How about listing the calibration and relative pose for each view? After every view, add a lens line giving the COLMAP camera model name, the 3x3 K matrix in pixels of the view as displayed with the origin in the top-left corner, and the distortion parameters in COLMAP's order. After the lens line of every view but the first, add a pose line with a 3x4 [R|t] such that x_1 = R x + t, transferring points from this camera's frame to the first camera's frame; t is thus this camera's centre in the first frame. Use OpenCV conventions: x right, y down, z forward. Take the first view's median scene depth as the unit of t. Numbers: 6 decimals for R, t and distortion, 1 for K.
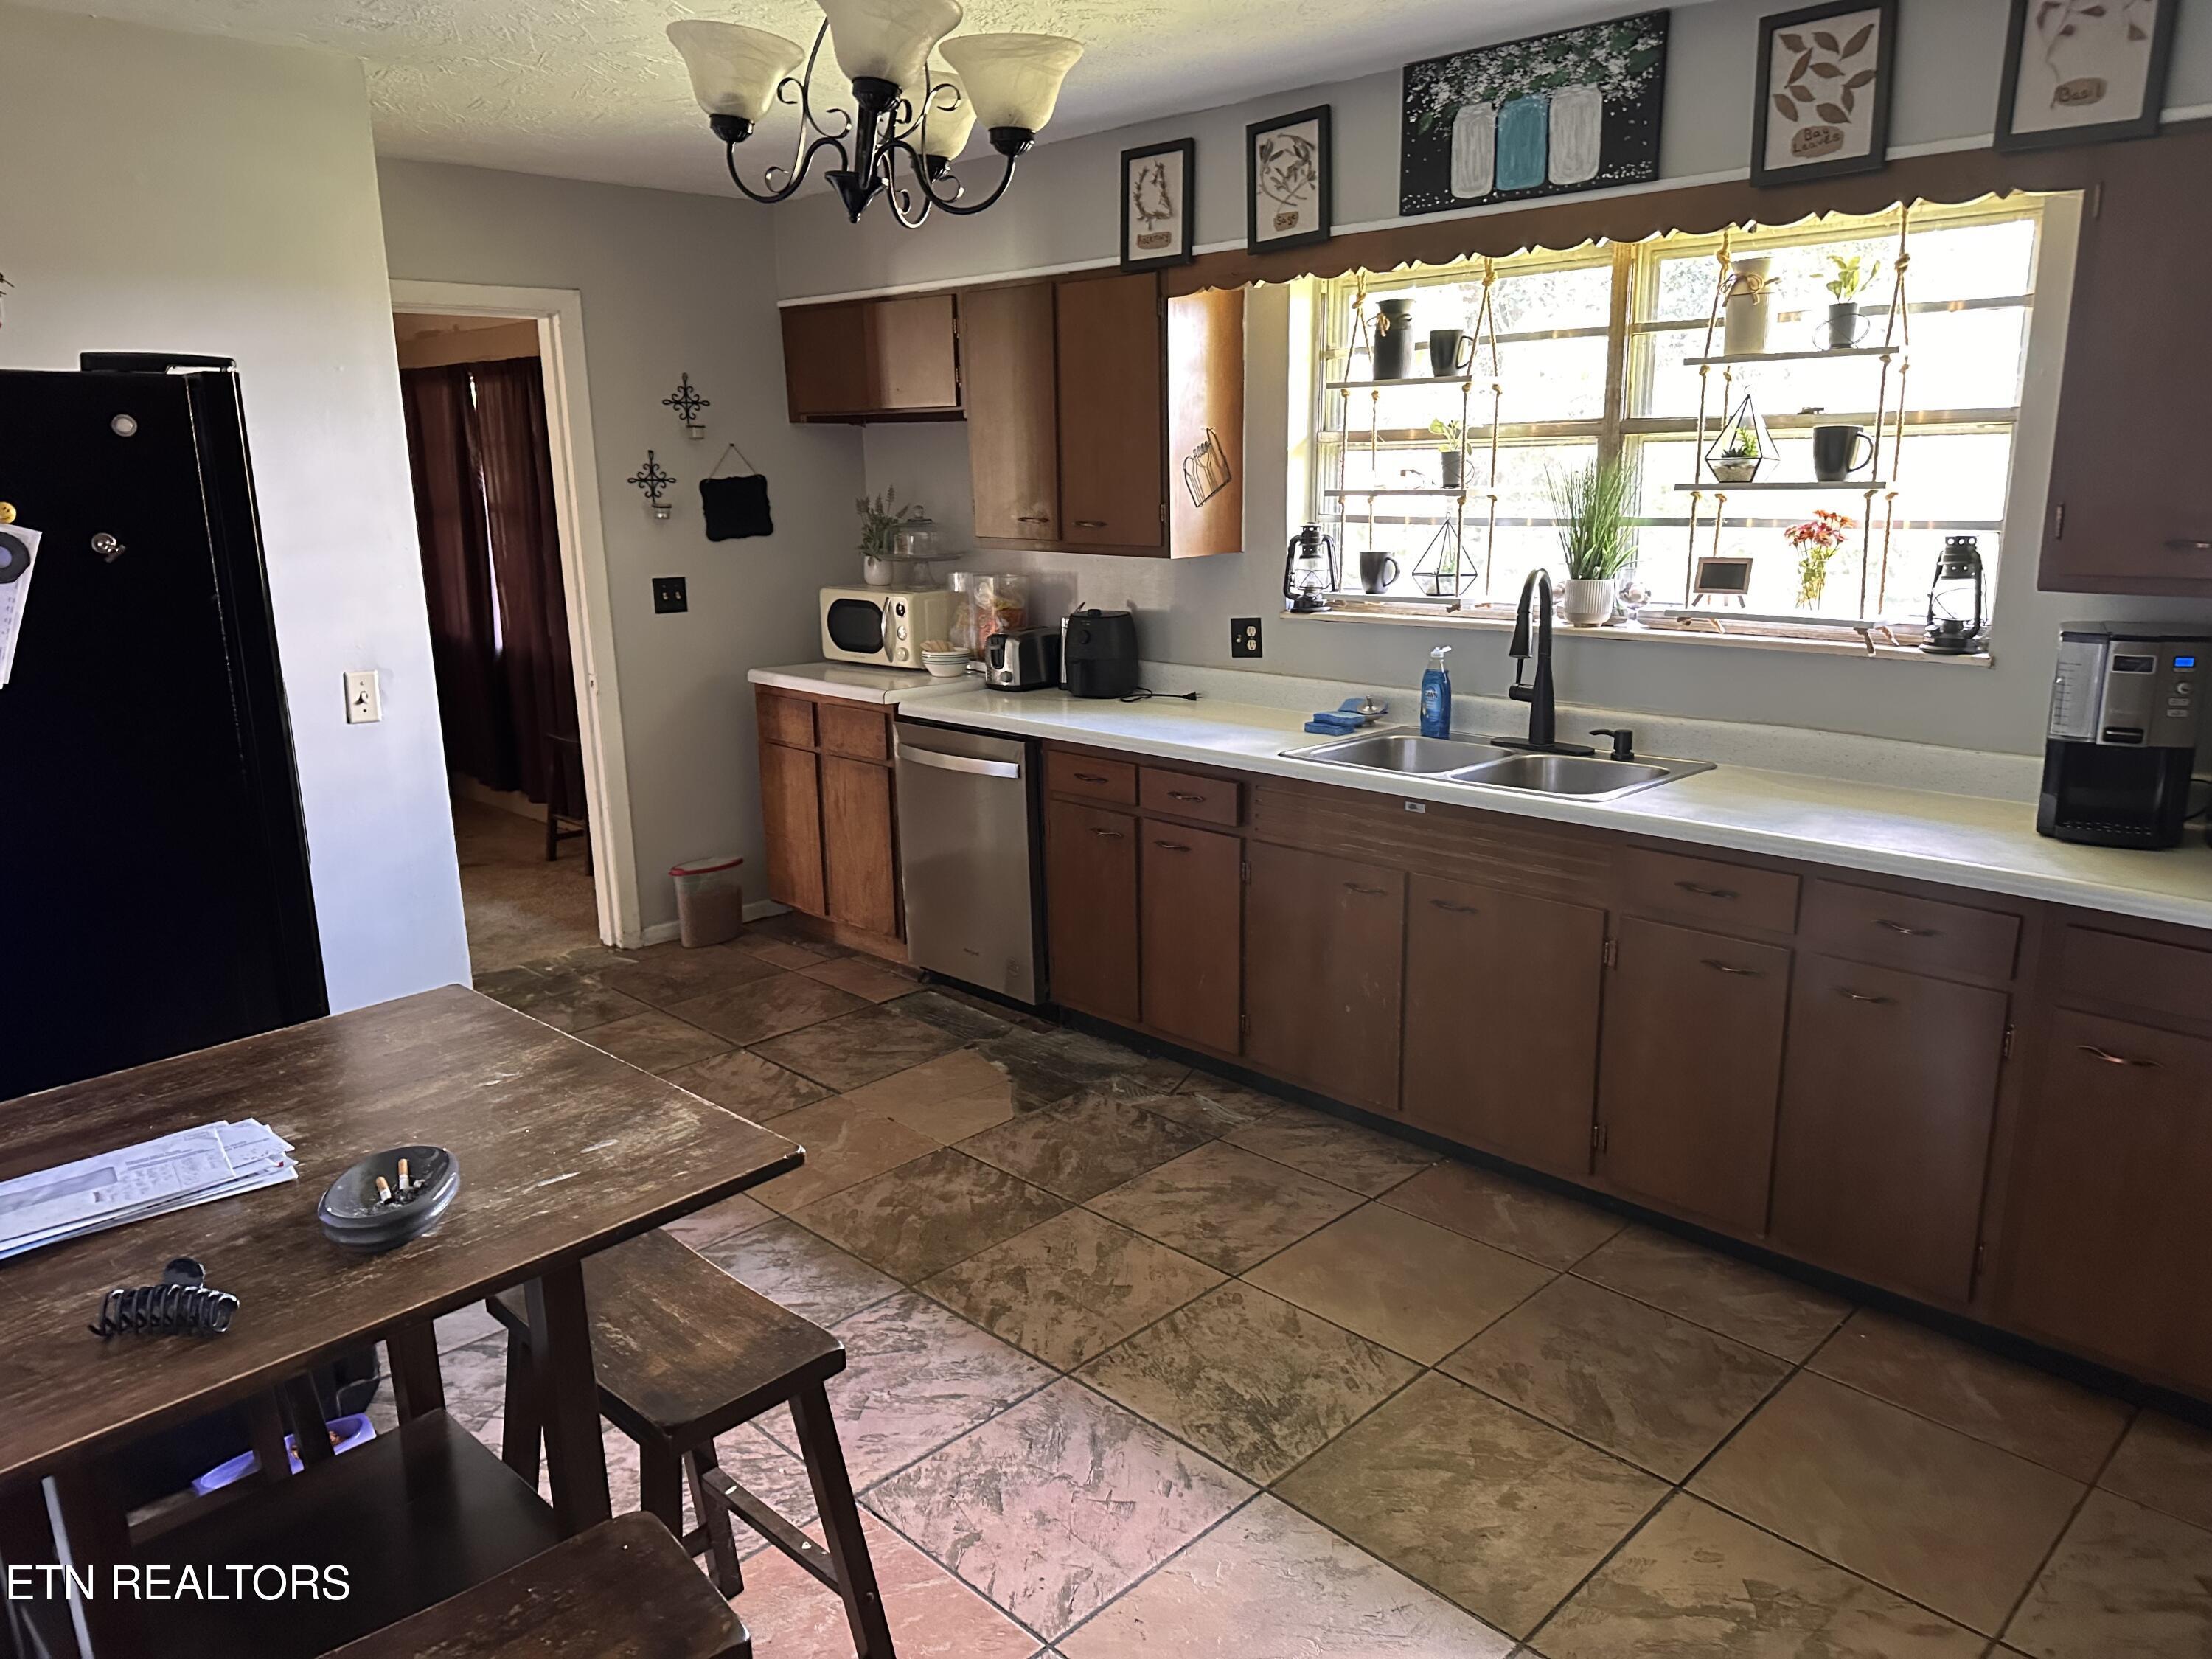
lens RADIAL K [[1541.3, 0, 1111.6], [0, 1541.3, 827.6], [0, 0, 1]] dist [0.176401, -0.350835]
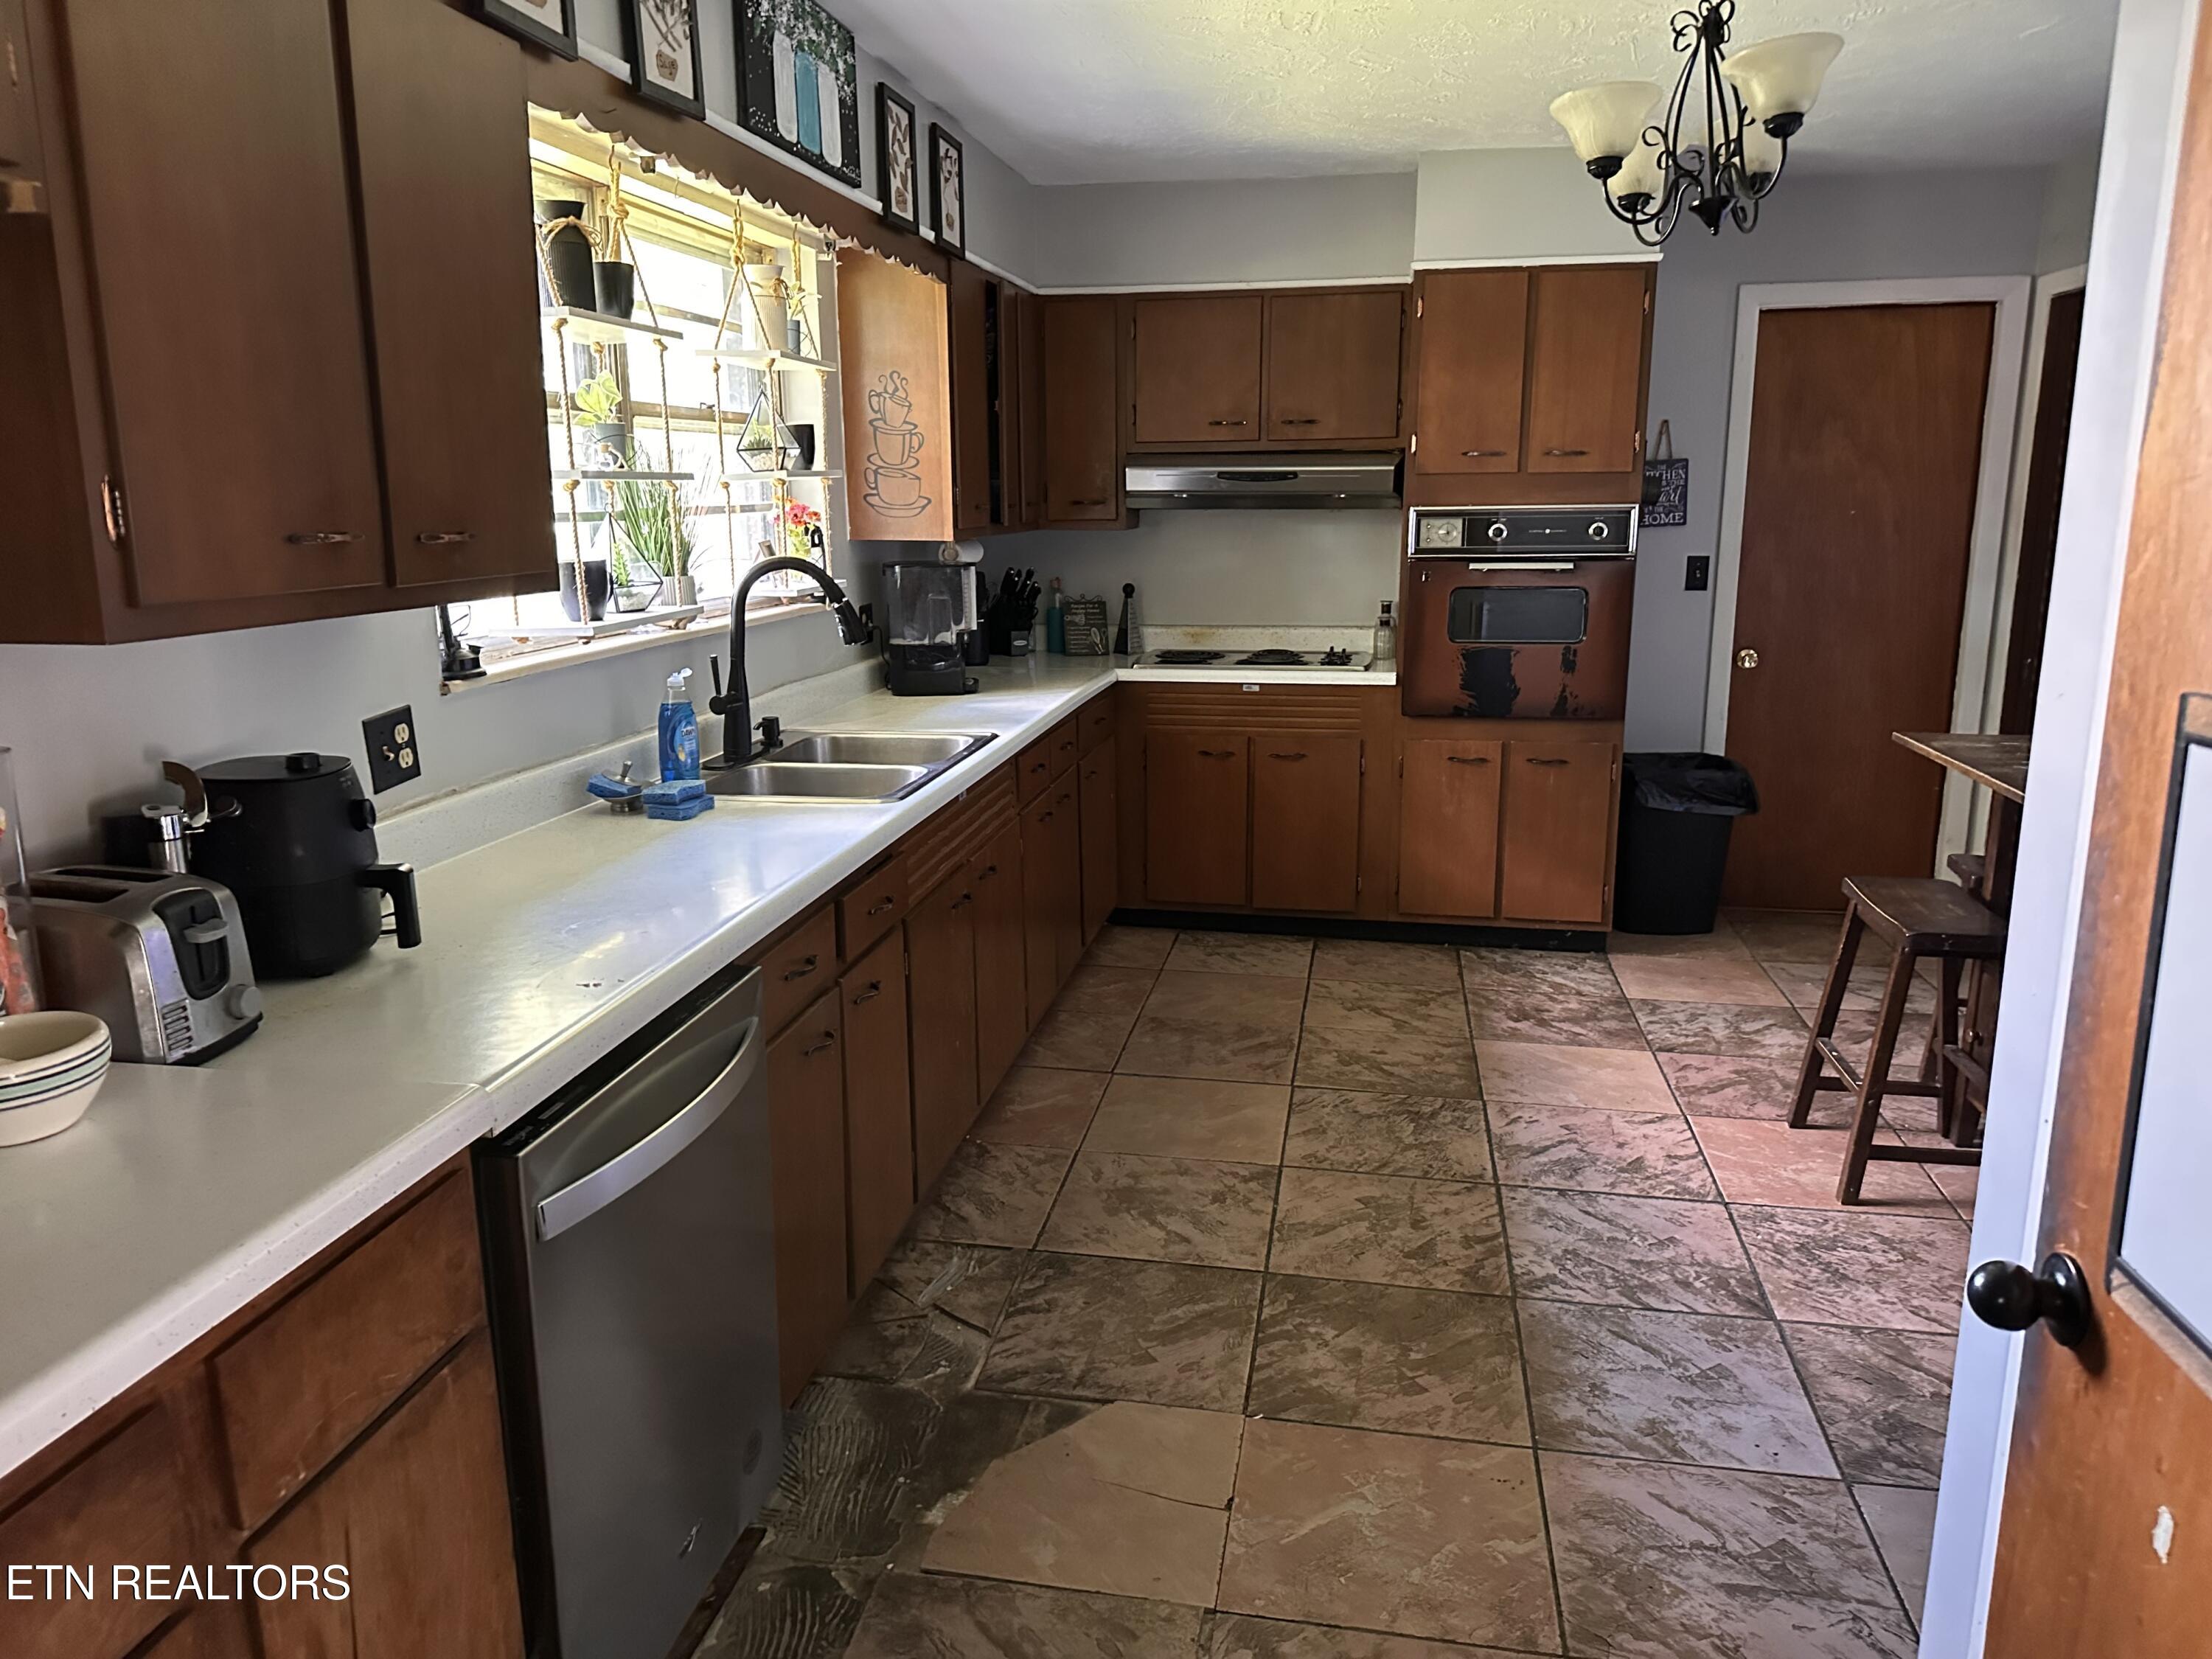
lens RADIAL K [[1541.3, 0, 1111.6], [0, 1541.3, 827.6], [0, 0, 1]] dist [0.176401, -0.350835]
pose [[-0.579100, -0.165622, 0.798256, -0.675951], [0.197100, 0.921658, 0.334214, -0.319859], [-0.791072, 0.350879, -0.501088, 1.520015]]
